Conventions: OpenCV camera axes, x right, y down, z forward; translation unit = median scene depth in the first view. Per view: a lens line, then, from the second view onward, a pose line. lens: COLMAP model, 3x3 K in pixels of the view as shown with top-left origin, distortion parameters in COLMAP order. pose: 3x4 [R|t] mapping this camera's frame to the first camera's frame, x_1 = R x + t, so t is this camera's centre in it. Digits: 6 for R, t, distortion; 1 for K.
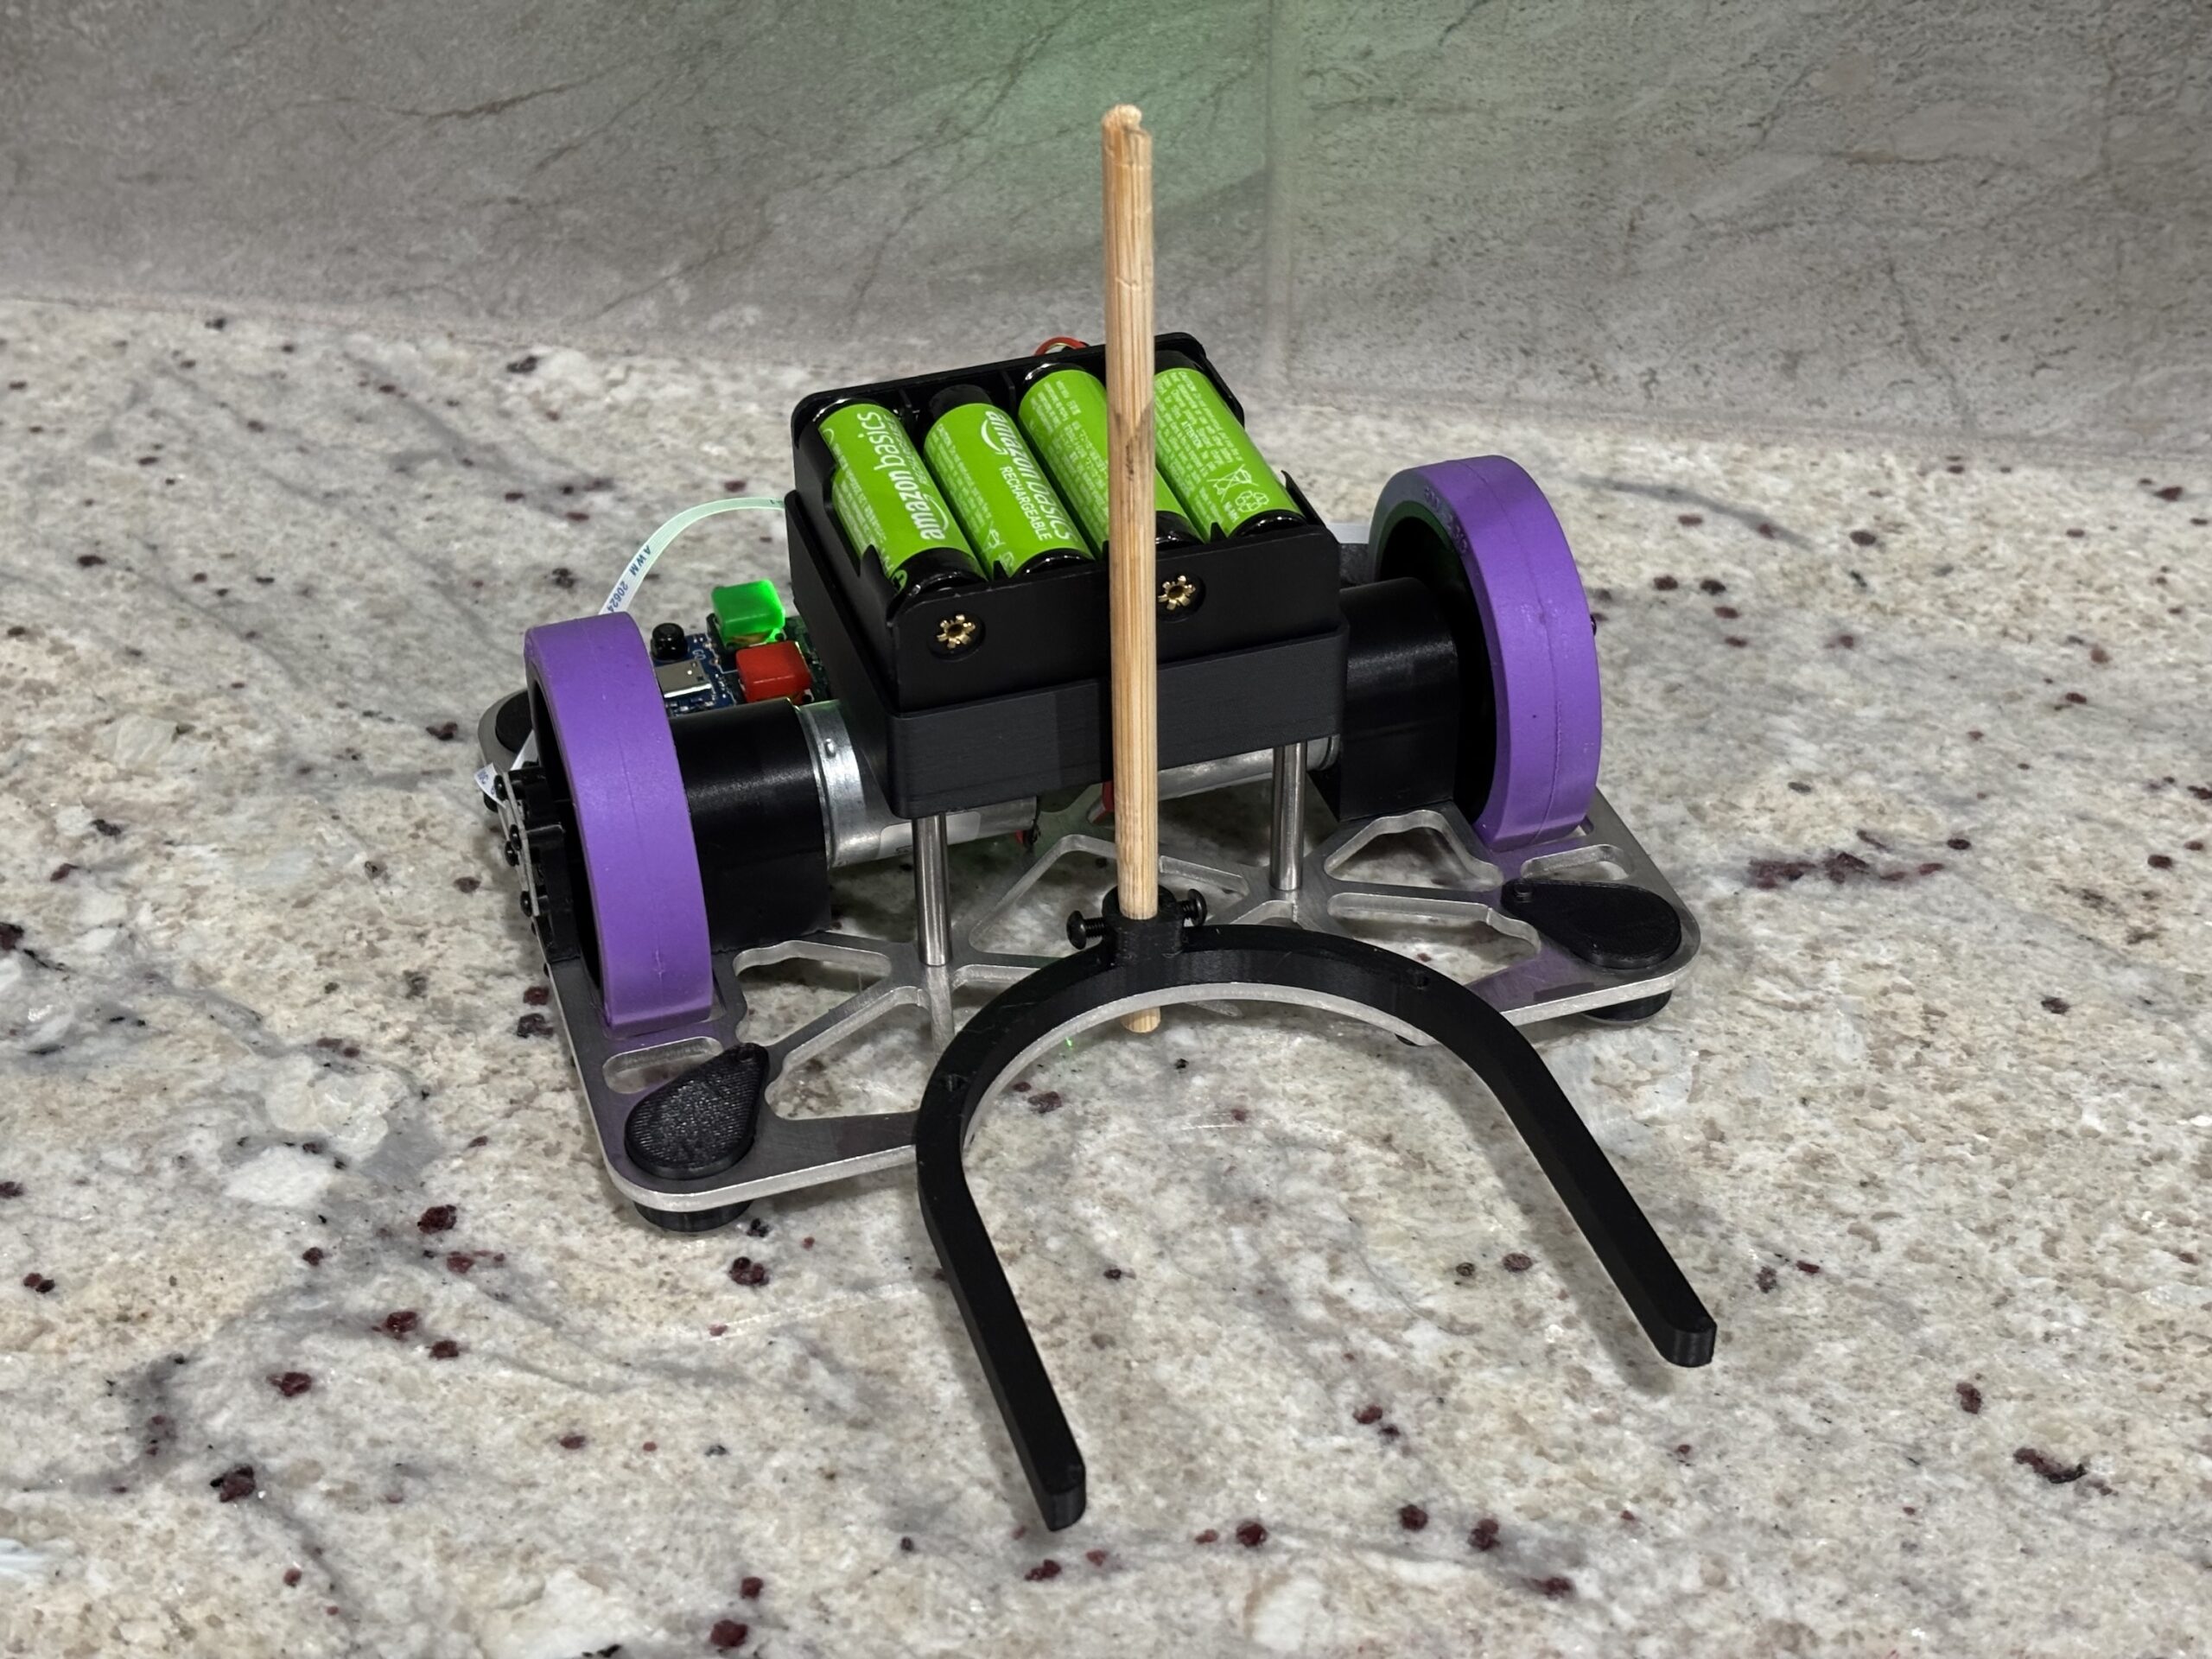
lens RADIAL K [[3420.6, 0, 1115.1], [0, 3420.6, 825.0], [0, 0, 1]] dist [0.243822, -1.046102]
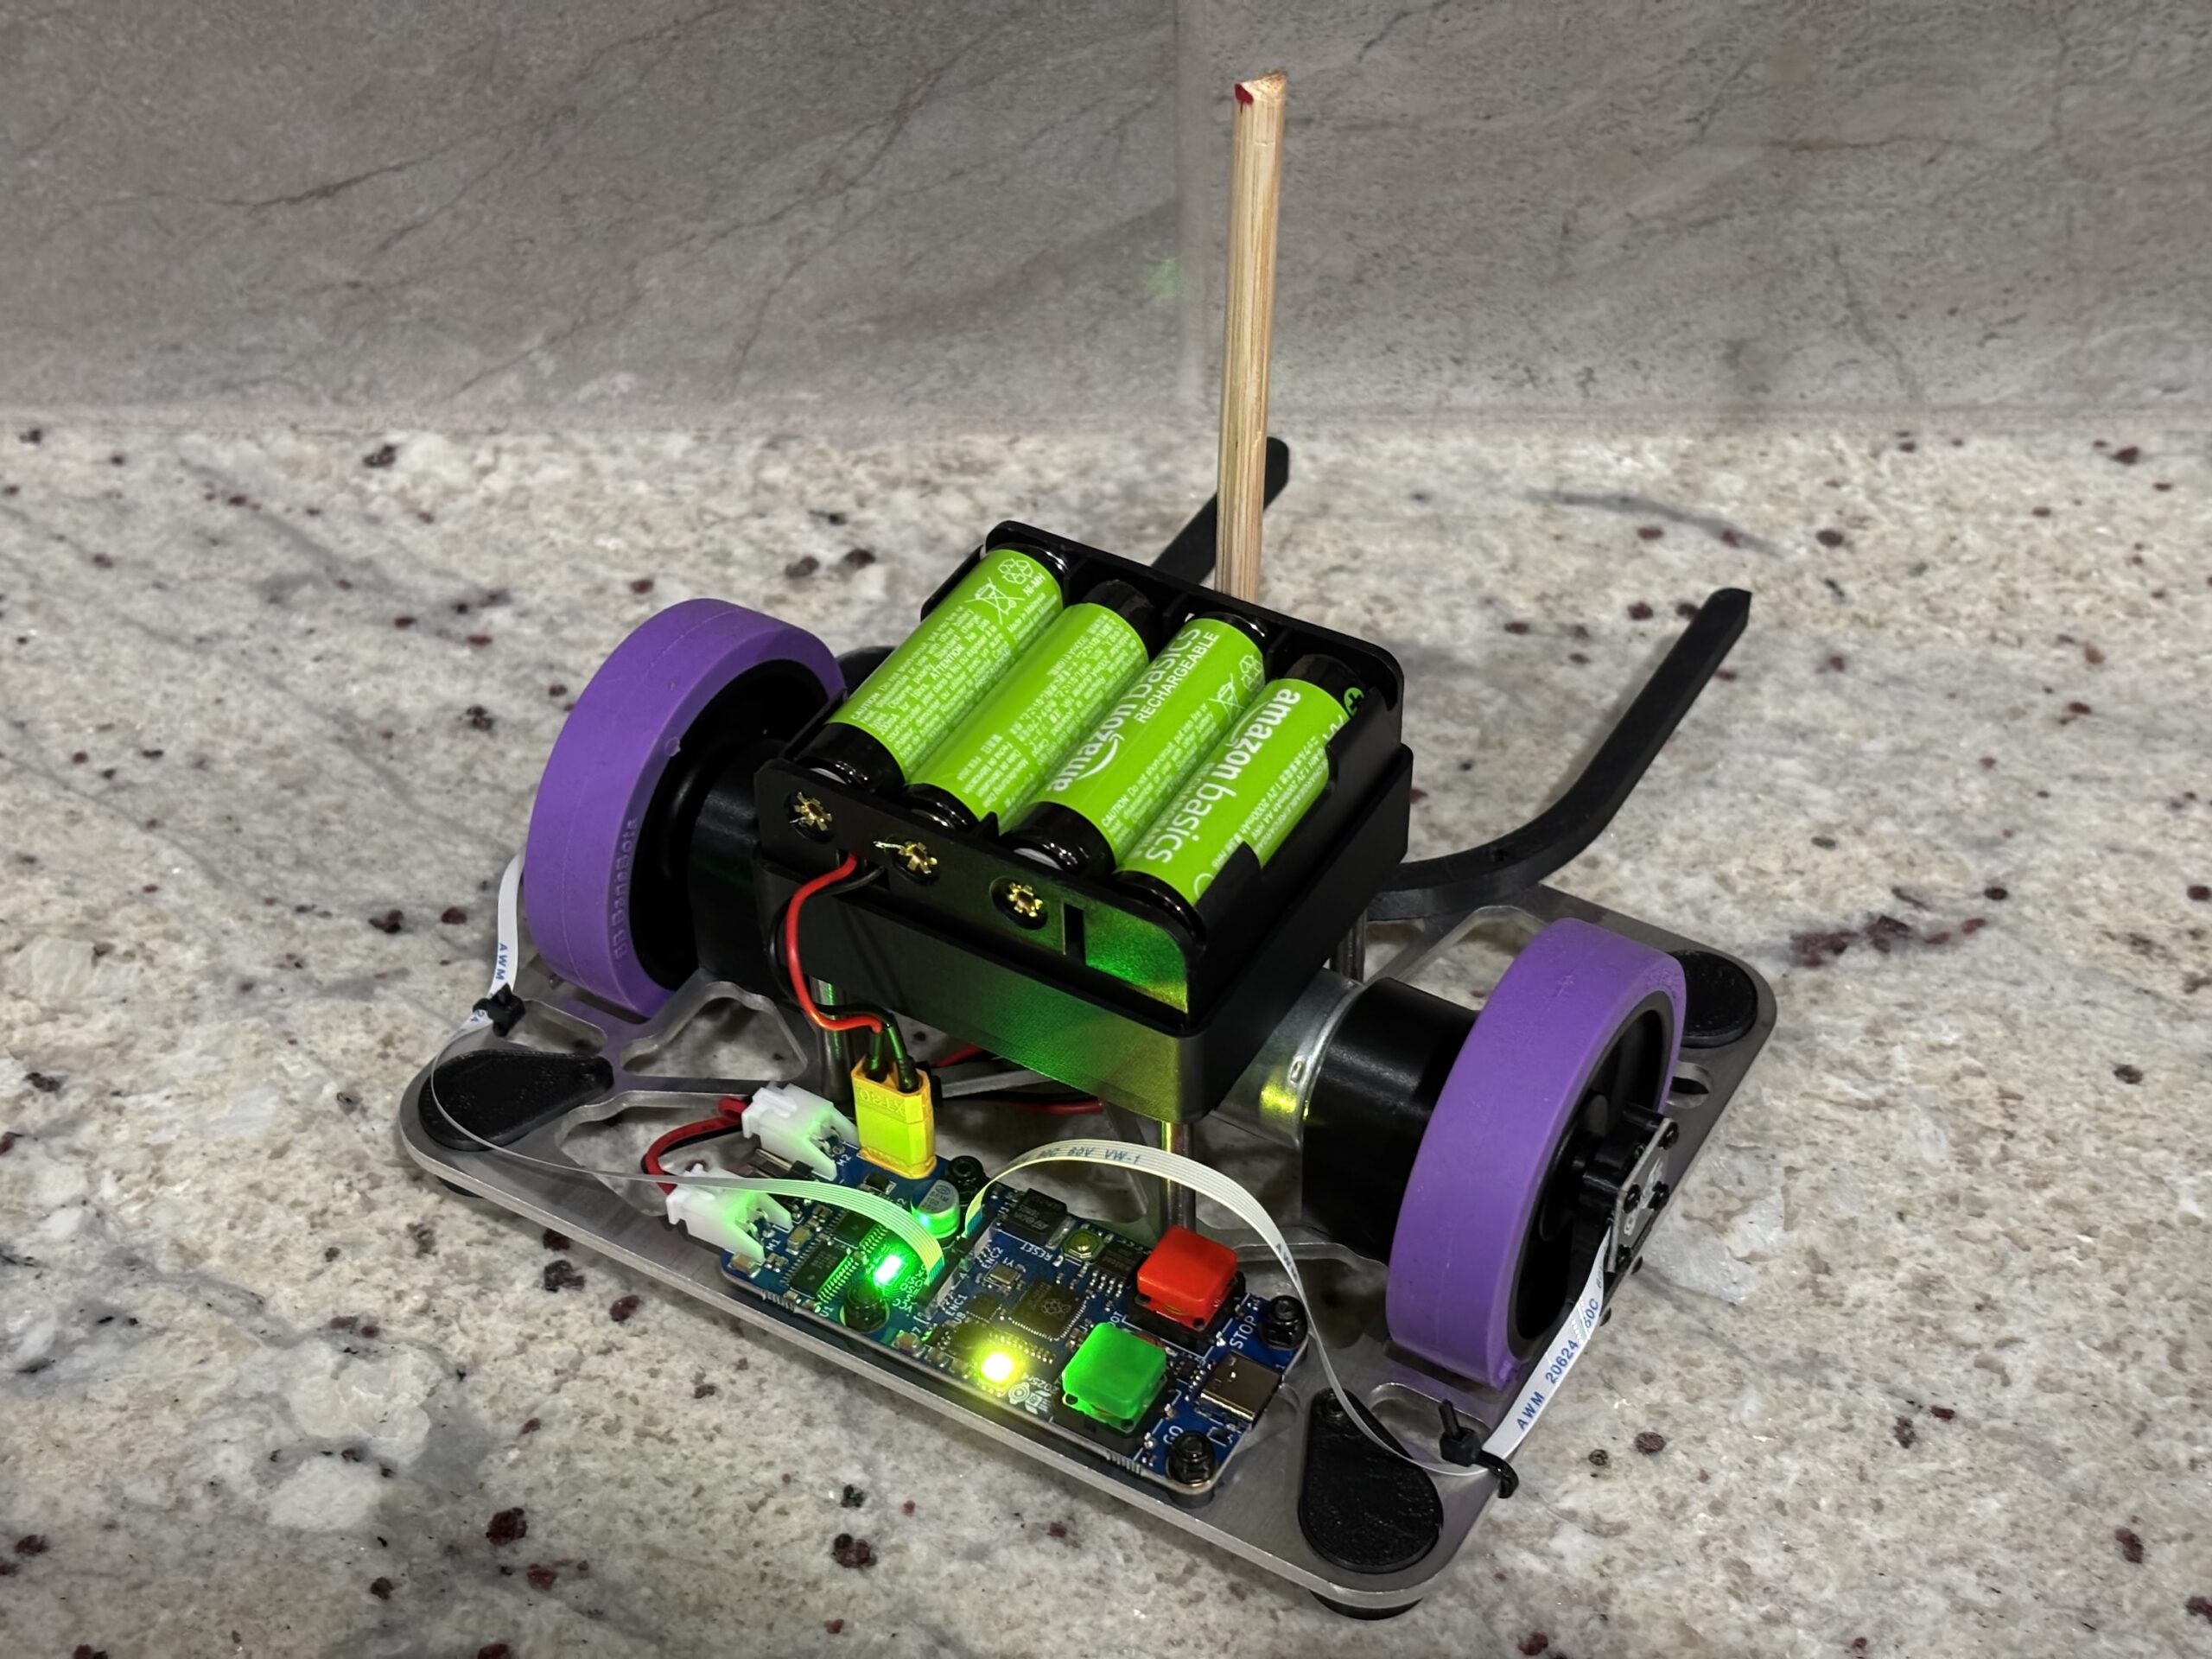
lens RADIAL K [[3420.6, 0, 1115.1], [0, 3420.6, 825.0], [0, 0, 1]] dist [0.243822, -1.046102]
pose [[0.990227, -0.102658, 0.094401, -0.095851], [0.093154, 0.990606, 0.100106, -0.141940], [-0.103791, -0.090334, 0.990488, 0.070416]]
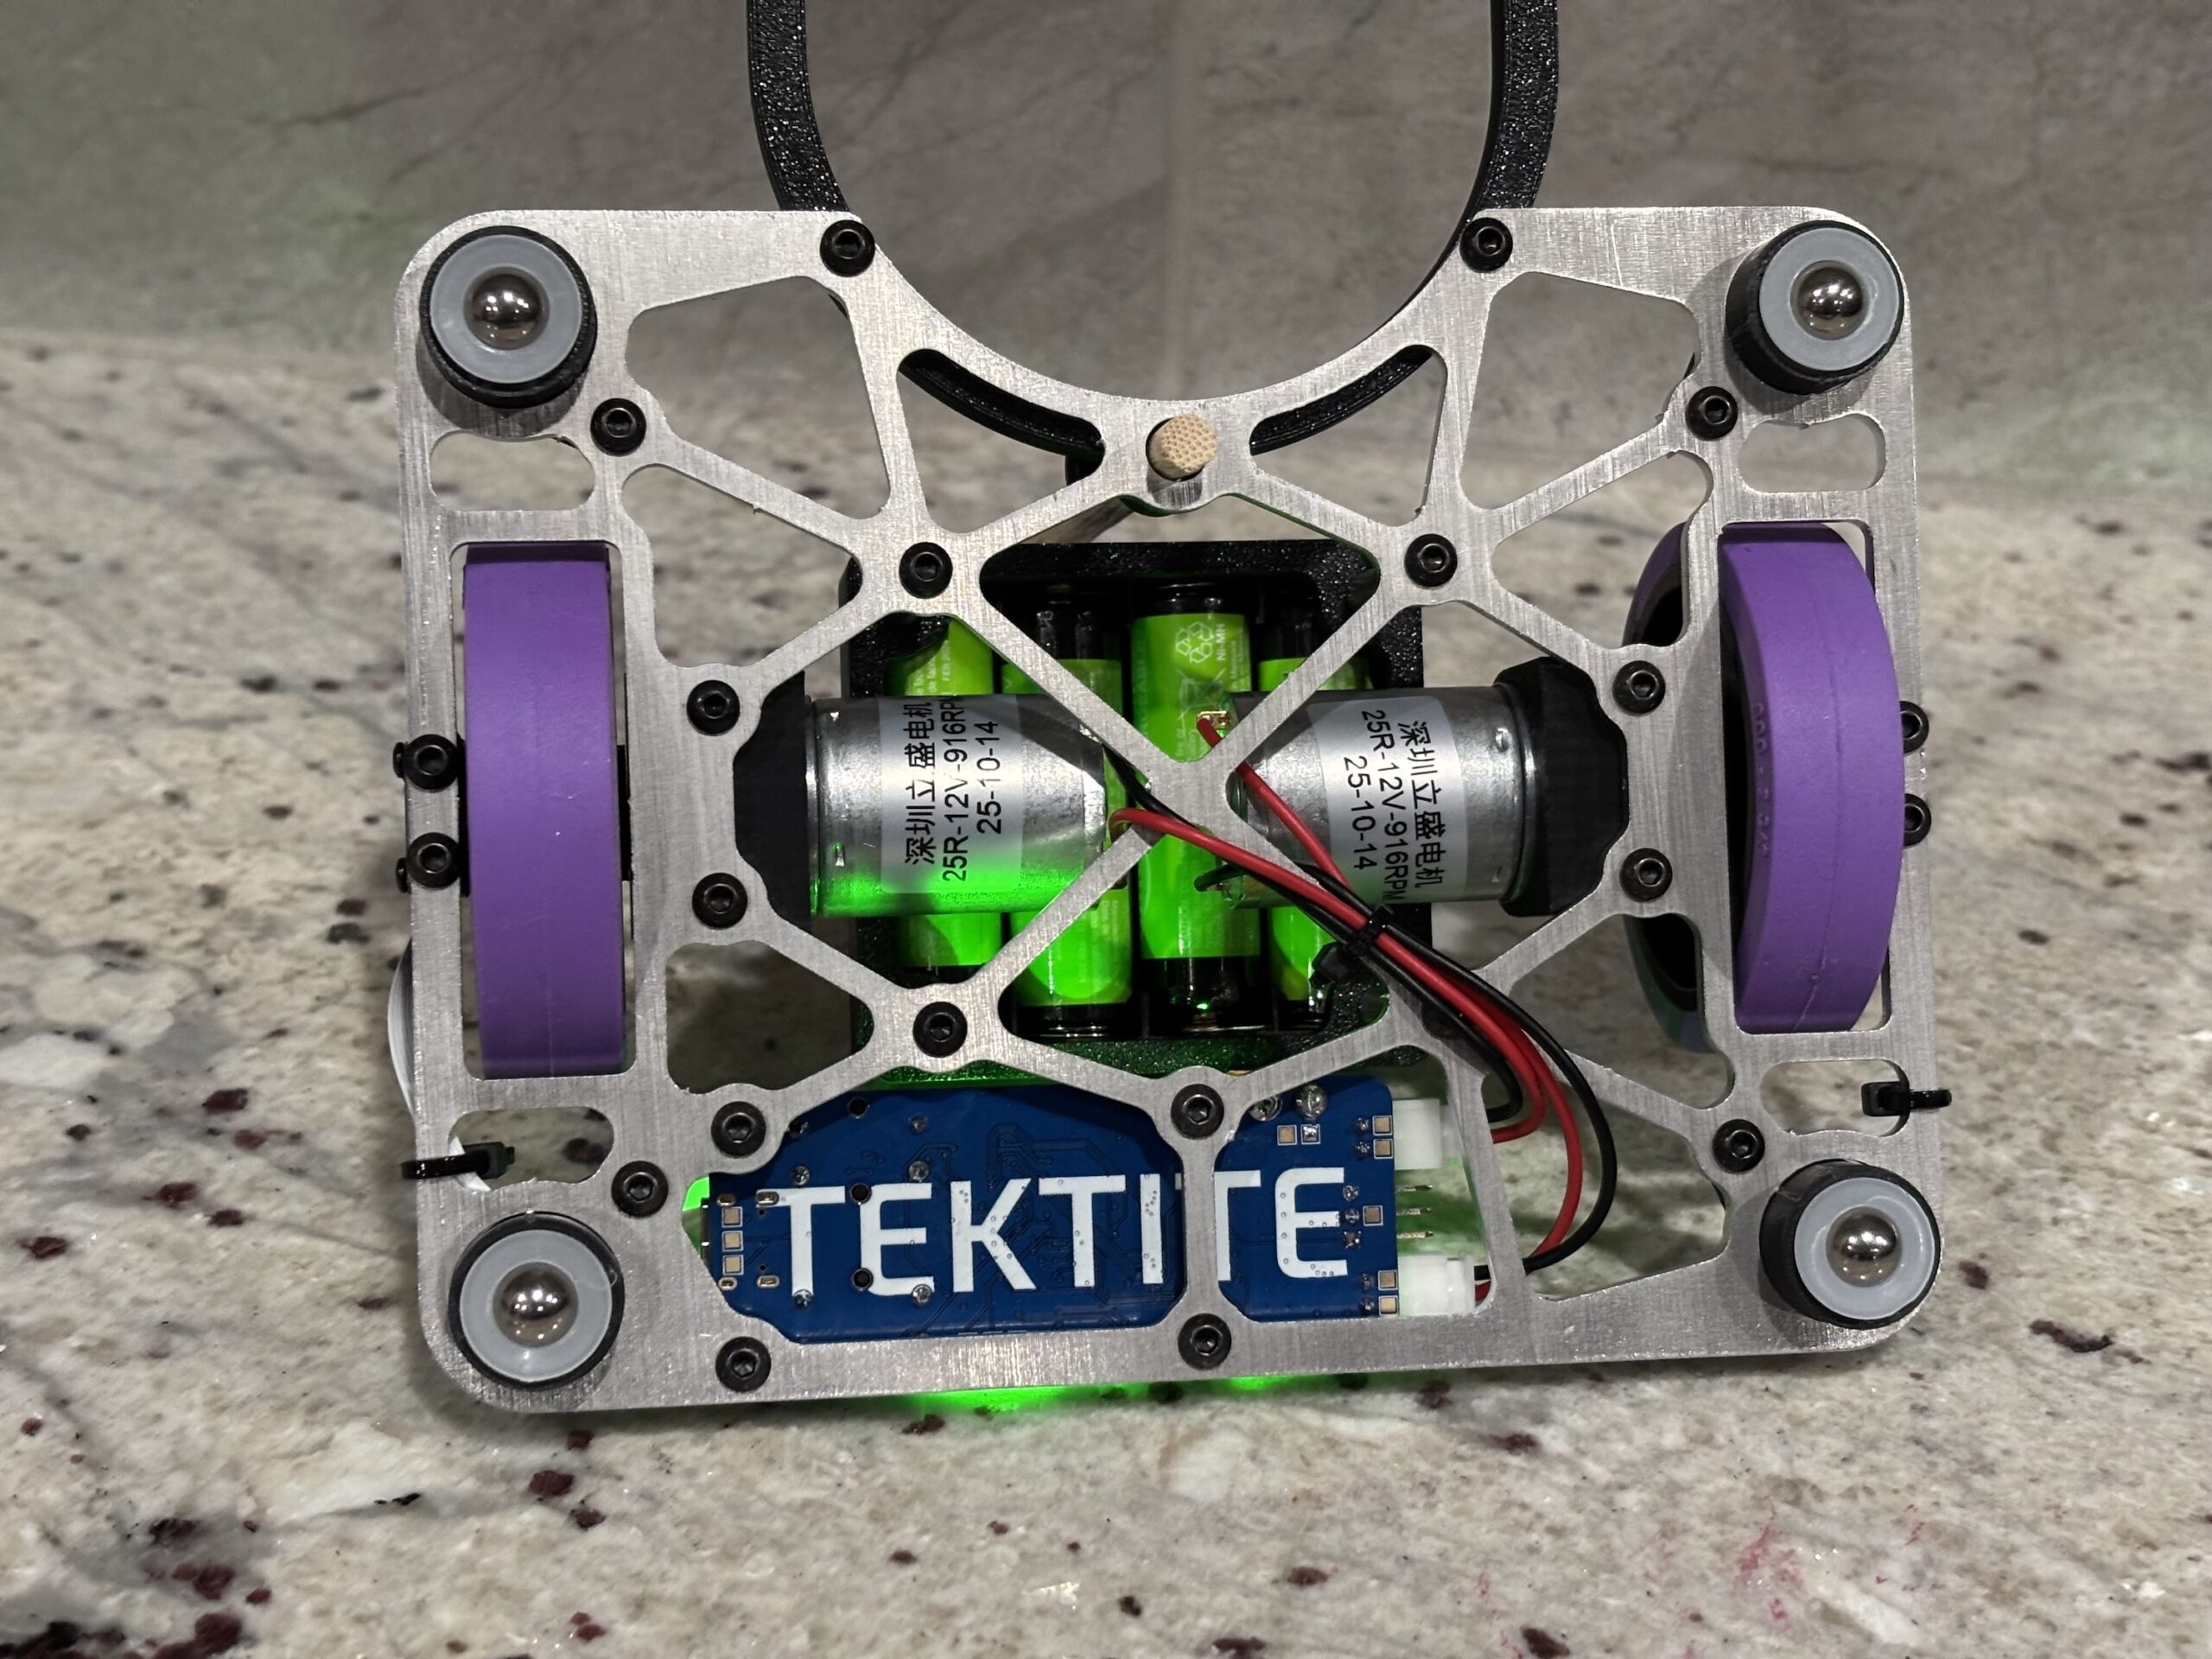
lens RADIAL K [[3418.2, 0, 1137.1], [0, 3418.2, 836.7], [0, 0, 1]] dist [0.255288, -1.122806]
pose [[0.998559, 0.015499, 0.051374, -0.011867], [-0.006791, 0.986183, -0.165518, 0.179220], [-0.053230, 0.164931, 0.984868, 0.110362]]
